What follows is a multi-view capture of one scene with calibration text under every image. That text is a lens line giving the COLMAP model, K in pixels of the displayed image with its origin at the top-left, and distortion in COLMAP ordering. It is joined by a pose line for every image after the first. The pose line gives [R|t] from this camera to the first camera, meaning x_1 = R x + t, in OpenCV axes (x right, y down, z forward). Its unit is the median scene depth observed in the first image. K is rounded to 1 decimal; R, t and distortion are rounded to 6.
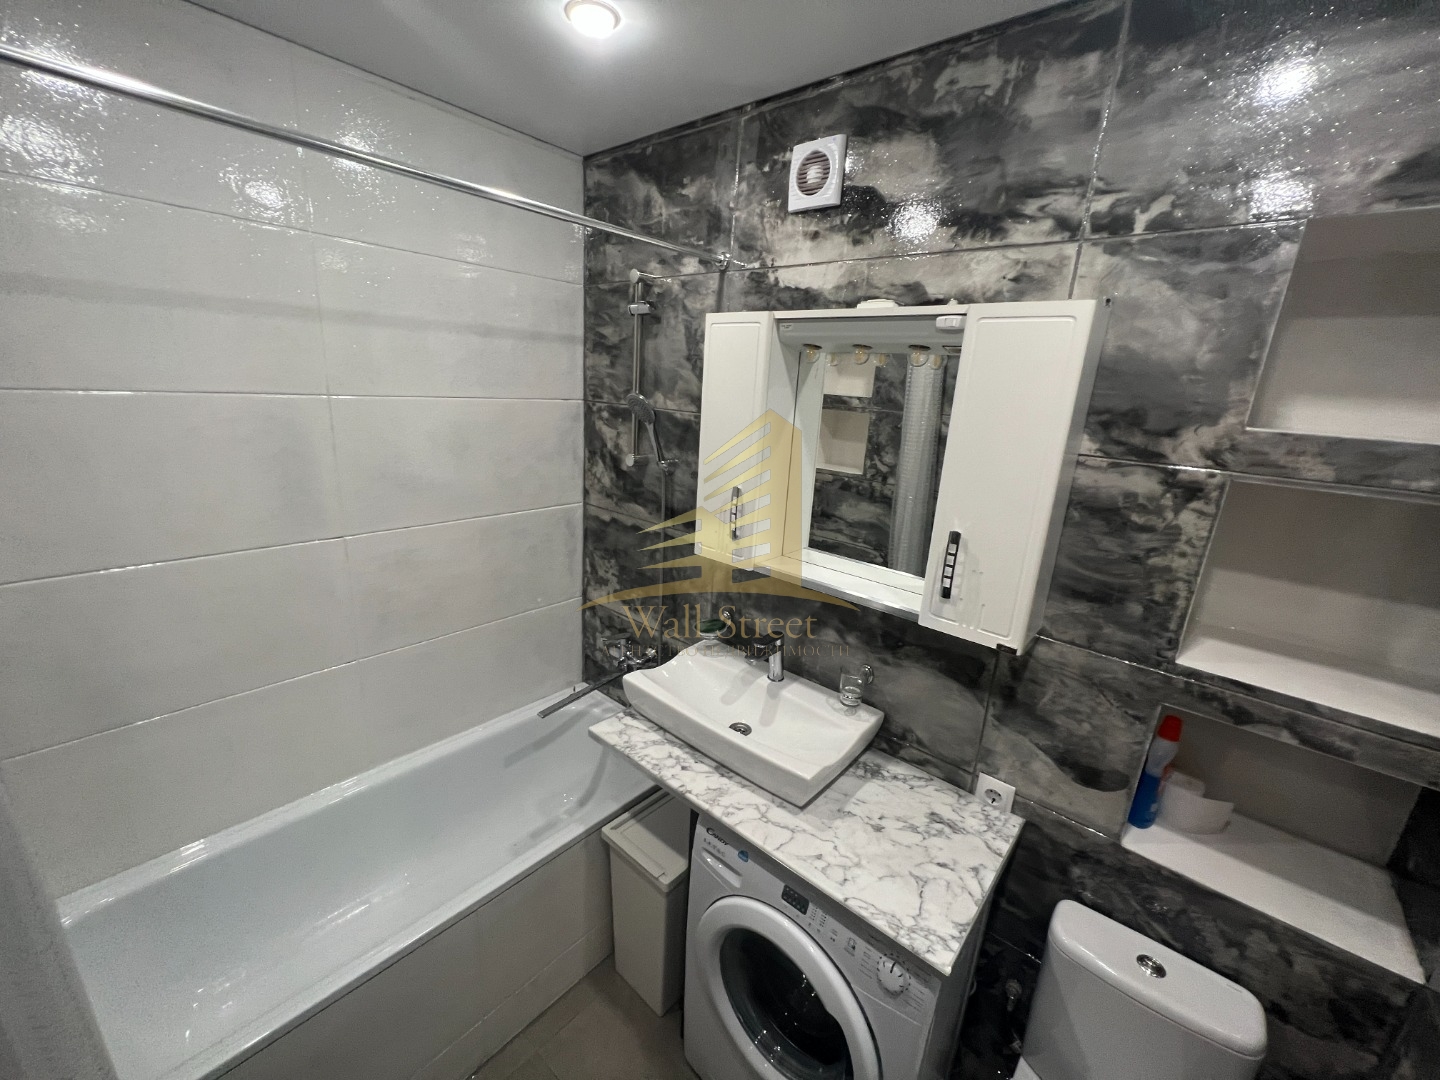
lens RADIAL K [[578.7, 0, 717.4], [0, 578.7, 537.3], [0, 0, 1]] dist [-0.002661, 0.000477]
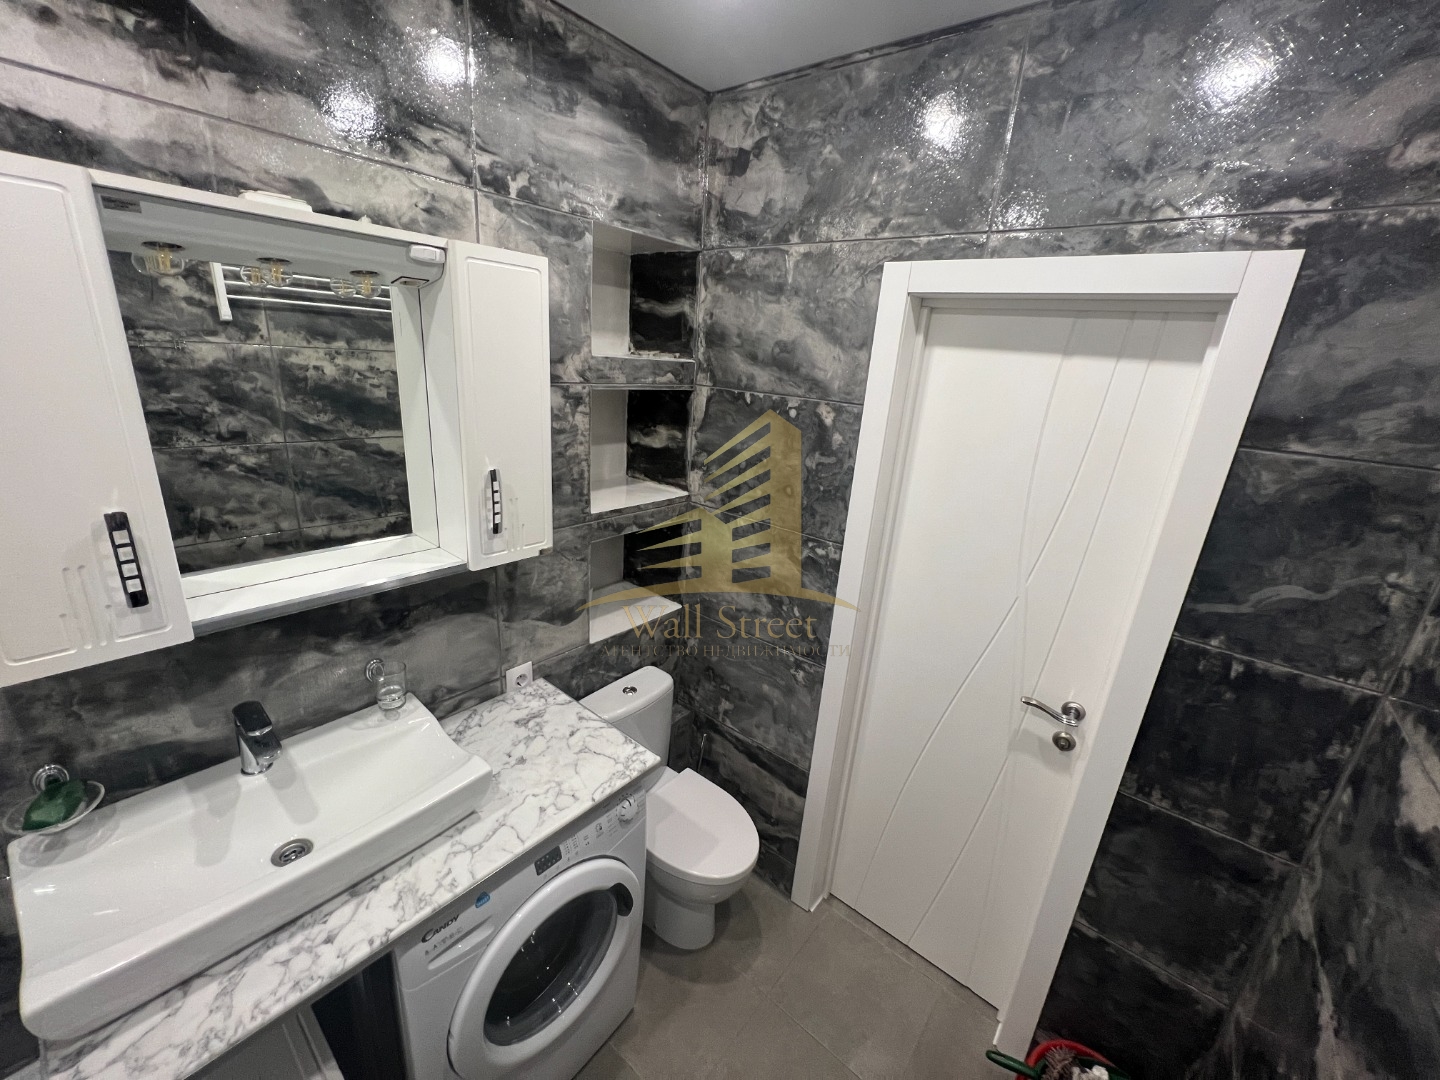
lens RADIAL K [[578.7, 0, 718.5], [0, 578.7, 536.7], [0, 0, 1]] dist [-0.002661, 0.000477]
pose [[-0.014647, -0.359209, 0.933142, -0.606786], [0.190704, 0.915108, 0.355260, -0.189940], [-0.981538, 0.183157, 0.055099, 0.552269]]
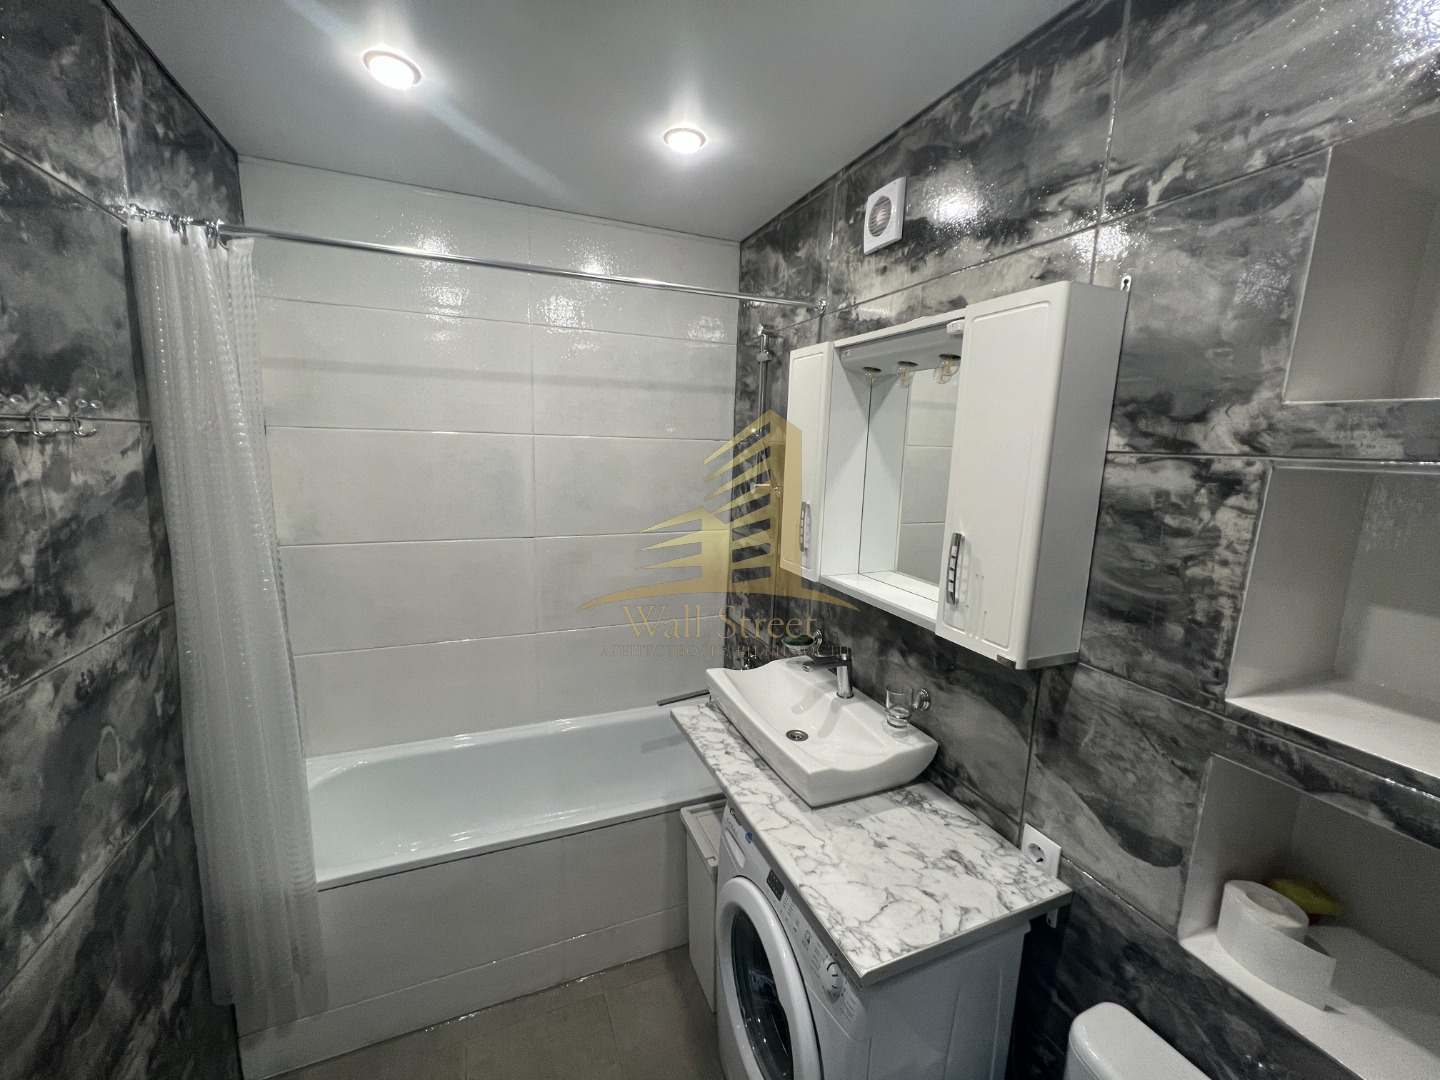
lens RADIAL K [[578.7, 0, 717.8], [0, 578.7, 537.8], [0, 0, 1]] dist [-0.002661, 0.000477]
pose [[0.895956, 0.042060, -0.442147, 0.470784], [-0.094204, 0.990852, -0.096637, 0.126427], [0.434038, 0.128234, 0.891721, -0.036203]]
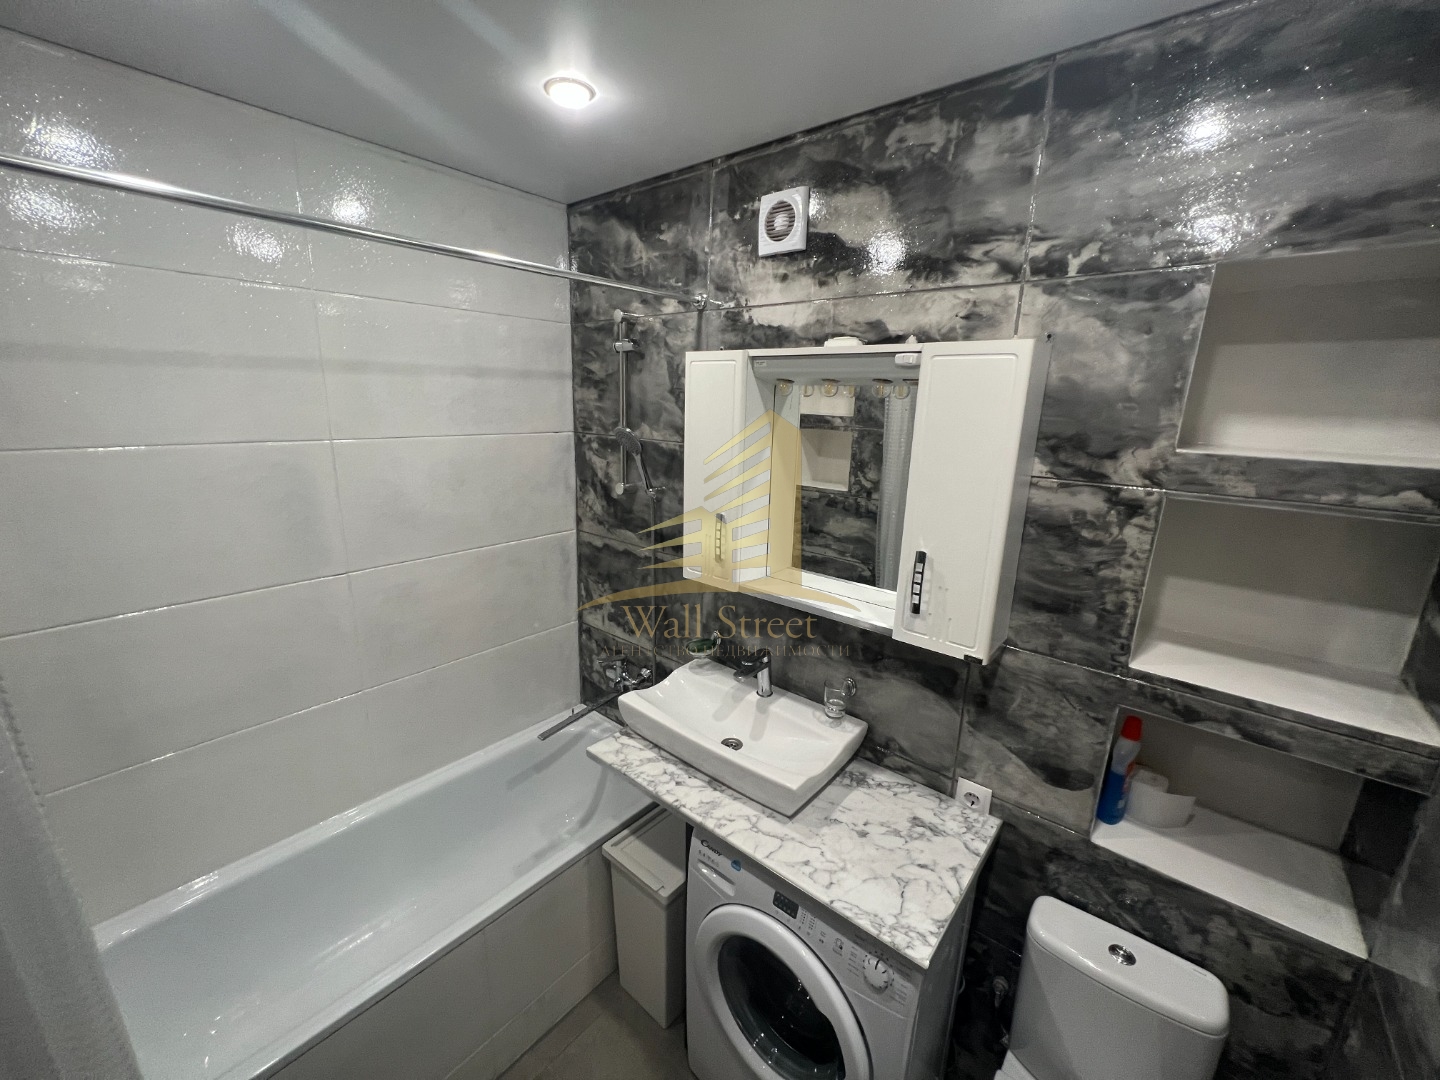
lens RADIAL K [[578.7, 0, 717.5], [0, 578.7, 537.5], [0, 0, 1]] dist [-0.002661, 0.000477]
pose [[0.999396, -0.034137, 0.006471, 0.026363], [0.034291, 0.999089, -0.025390, -0.020916], [-0.005599, 0.025597, 0.999657, -0.072212]]
